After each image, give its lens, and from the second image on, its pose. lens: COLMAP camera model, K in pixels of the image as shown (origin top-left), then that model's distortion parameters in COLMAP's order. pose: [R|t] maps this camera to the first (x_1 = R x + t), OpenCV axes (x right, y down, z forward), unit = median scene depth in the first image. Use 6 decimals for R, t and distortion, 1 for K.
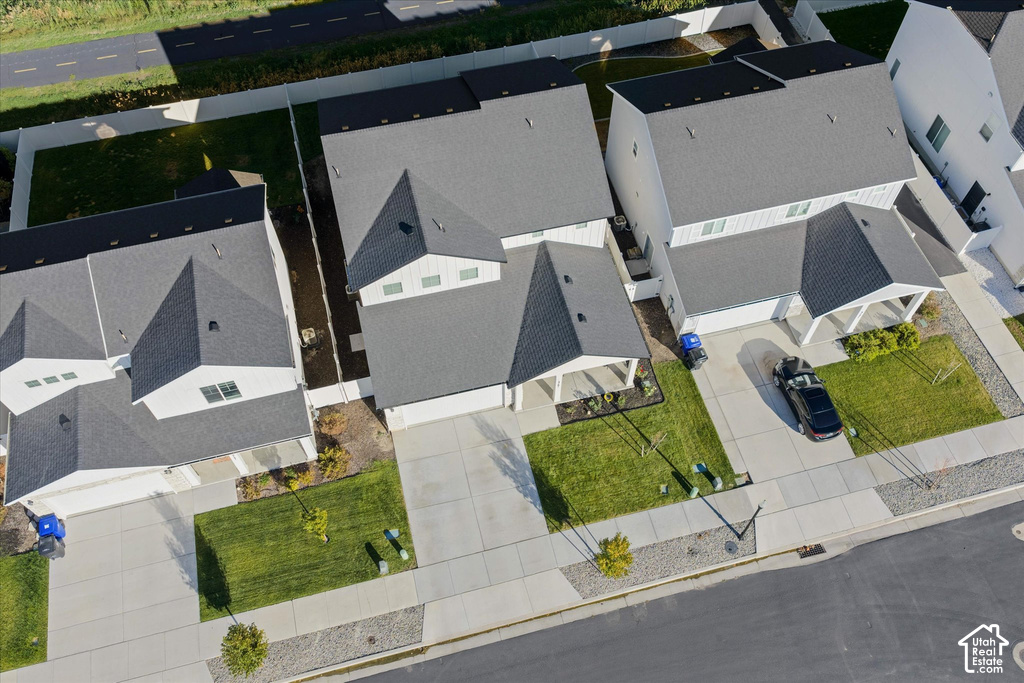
lens RADIAL K [[861.3, 0, 512.0], [0, 861.3, 341.5], [0, 0, 1]] dist [0.000830, -0.000903]
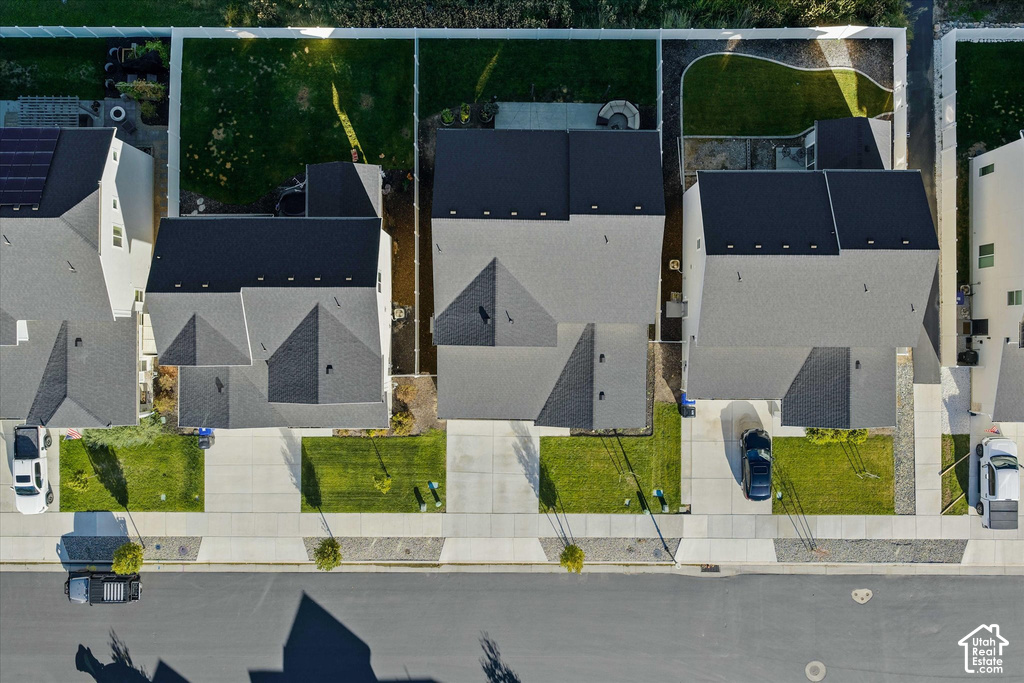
lens RADIAL K [[886.8, 0, 512.7], [0, 886.8, 322.2], [0, 0, 1]] dist [0.008160, -0.011753]
pose [[0.966902, 0.255077, -0.006012, -0.069710], [-0.212543, 0.818261, 0.534111, -0.801900], [0.141159, -0.515155, 0.845393, -0.094613]]
